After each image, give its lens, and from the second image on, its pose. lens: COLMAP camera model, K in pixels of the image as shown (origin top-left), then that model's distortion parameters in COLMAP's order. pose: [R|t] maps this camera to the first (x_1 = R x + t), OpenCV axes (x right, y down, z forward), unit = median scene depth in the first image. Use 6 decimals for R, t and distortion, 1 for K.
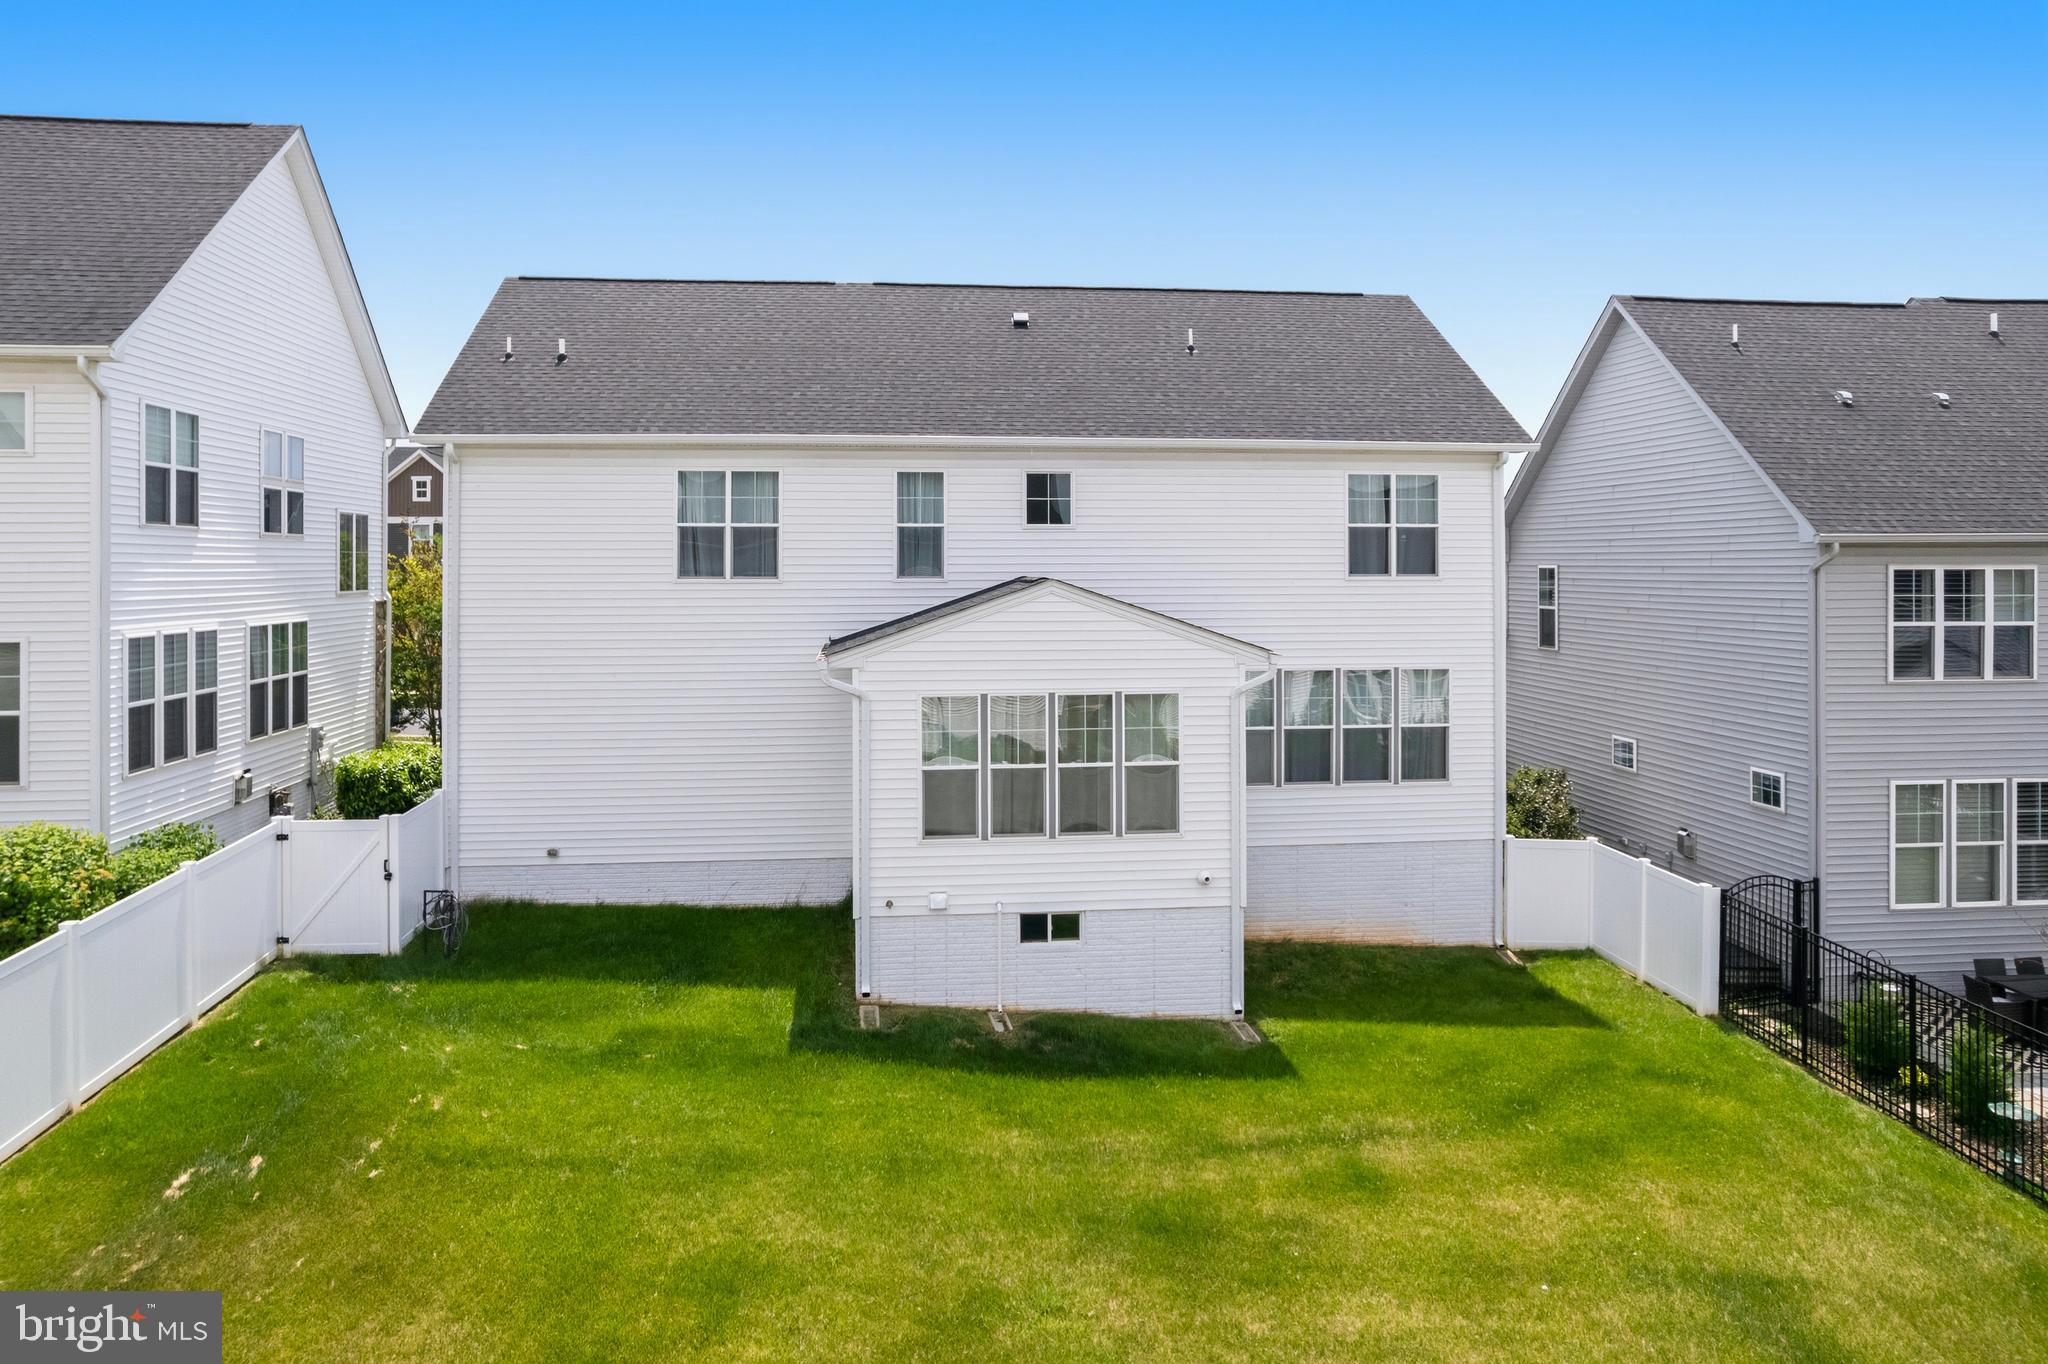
lens RADIAL K [[1351.4, 0, 1018.6], [0, 1351.4, 565.9], [0, 0, 1]] dist [-0.062649, 0.047823]
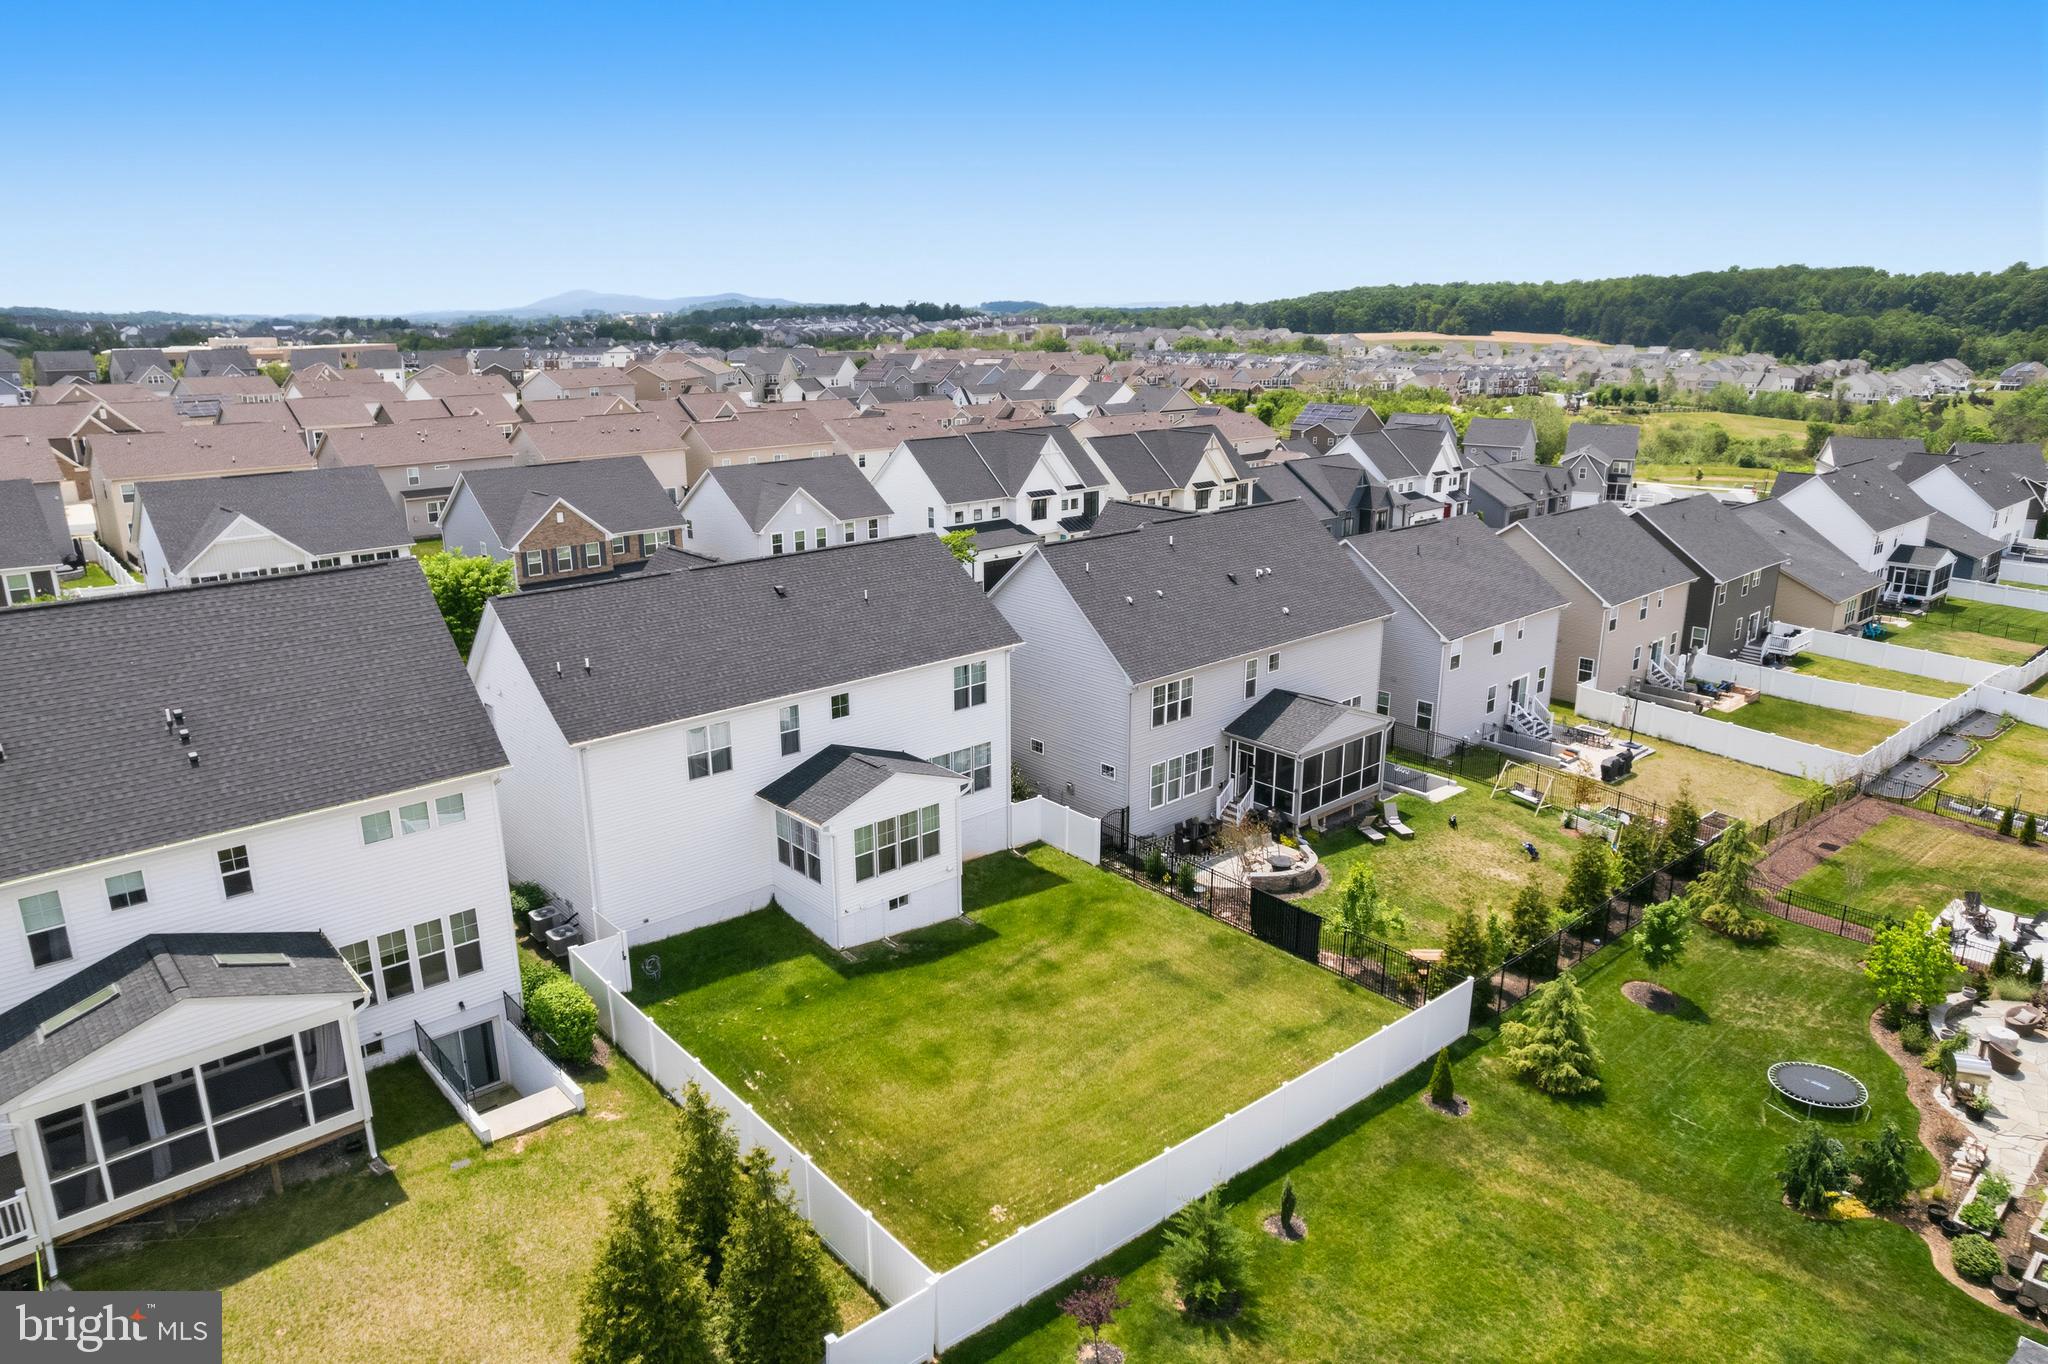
lens RADIAL K [[1311.8, 0, 1024.0], [0, 1311.8, 682.0], [0, 0, 1]] dist [-0.071916, 0.059143]
pose [[0.811463, -0.162327, 0.561408, -1.056225], [0.001018, 0.961041, 0.276405, -0.773454], [-0.584403, -0.223721, 0.780014, -0.911533]]
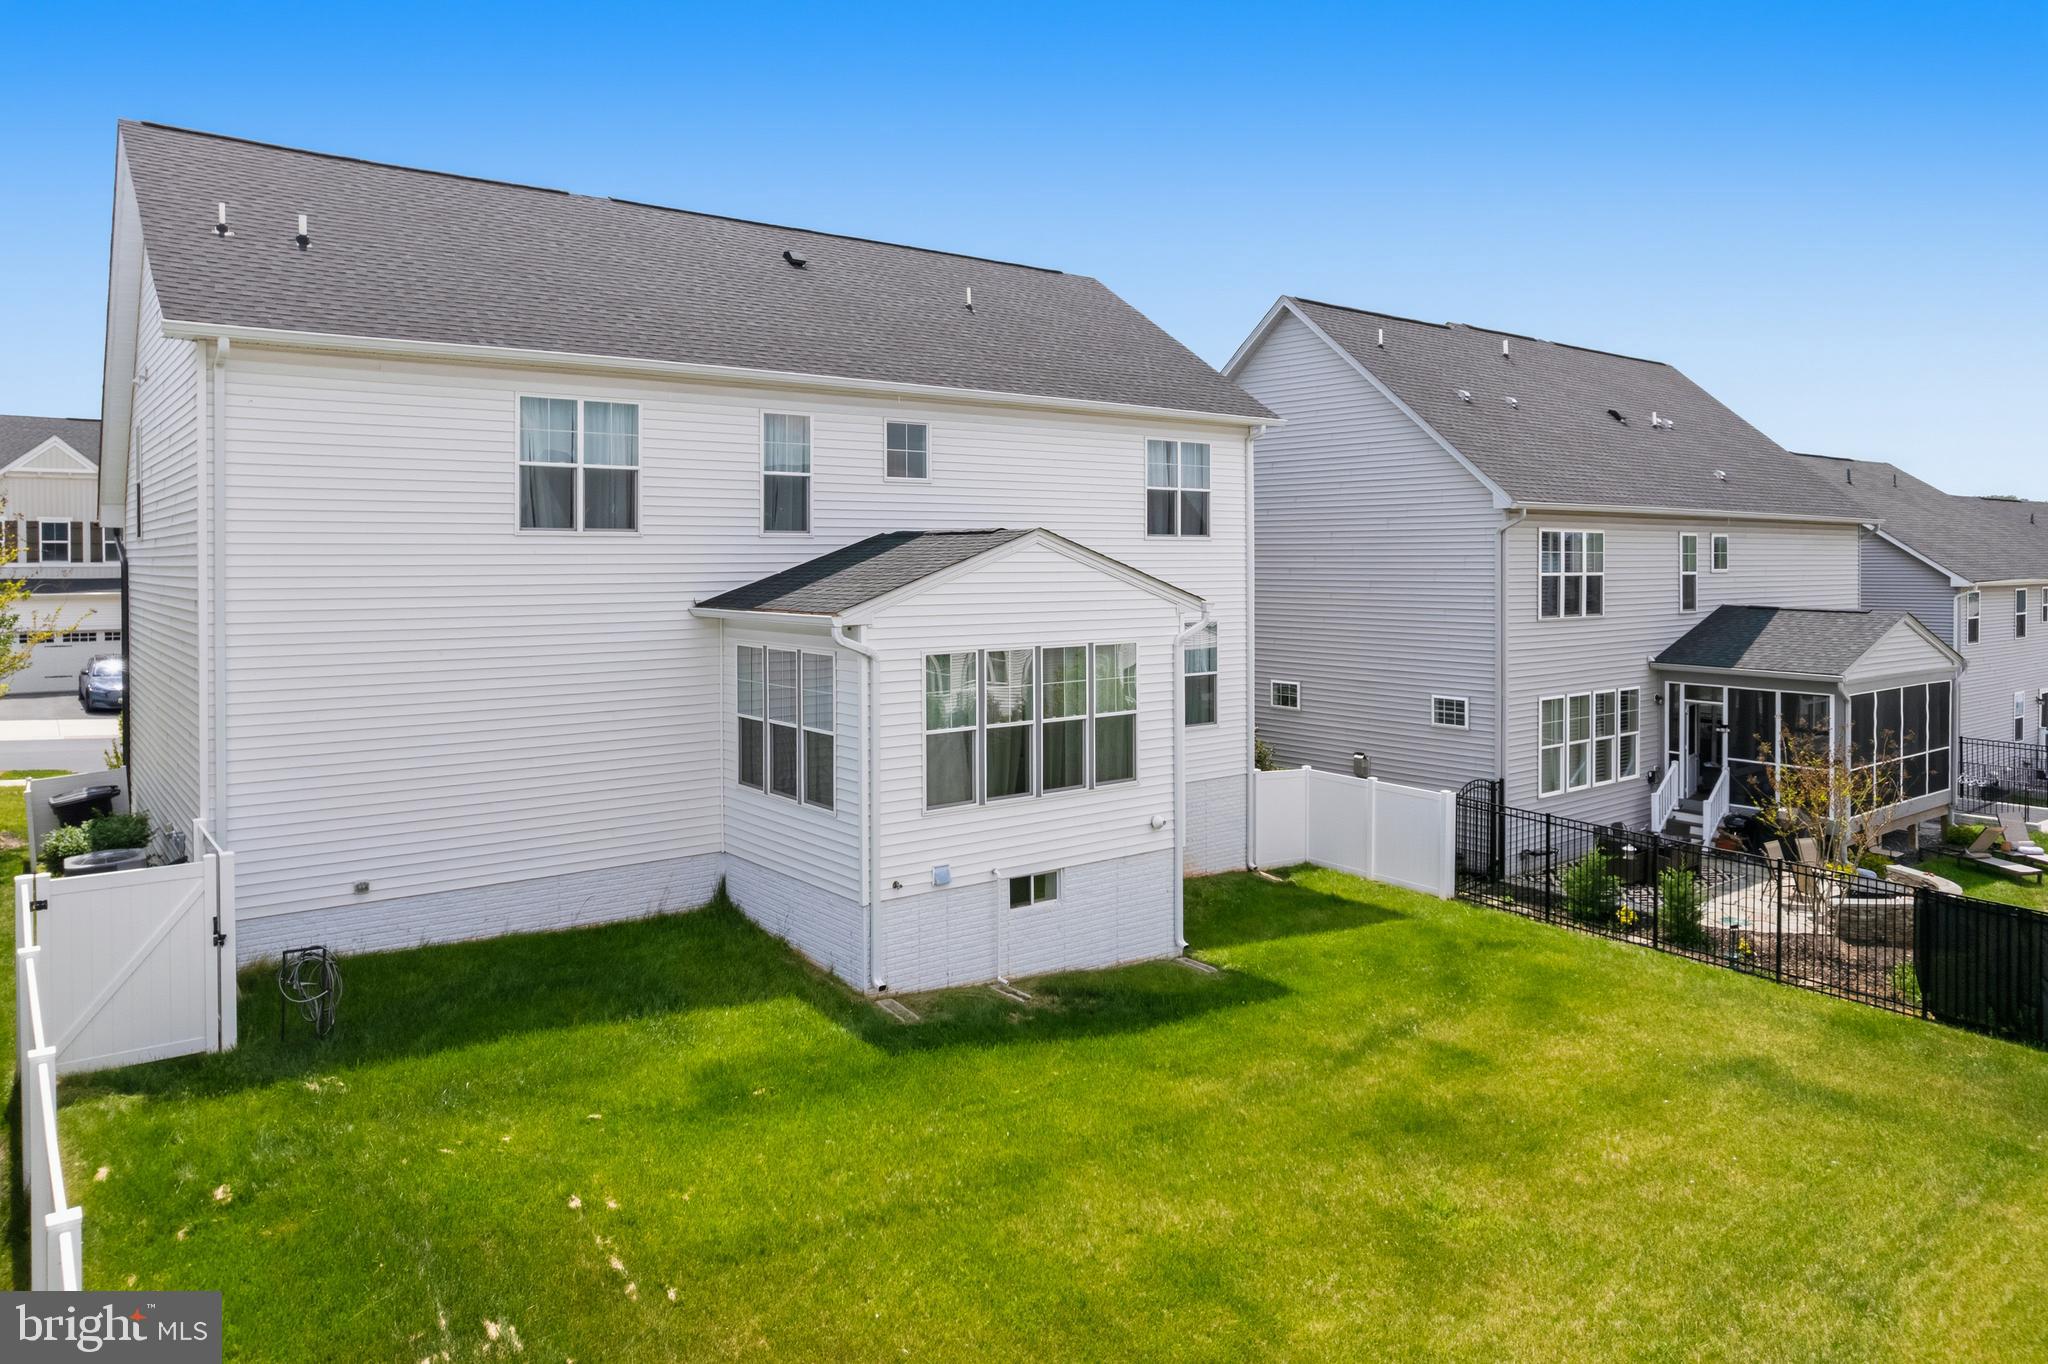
lens RADIAL K [[1351.4, 0, 1018.6], [0, 1351.4, 565.9], [0, 0, 1]] dist [-0.062649, 0.047823]
pose [[0.850935, -0.003069, 0.525262, -0.481130], [0.000276, 0.999985, 0.005396, 0.030678], [-0.525271, -0.004447, 0.850923, 0.179640]]
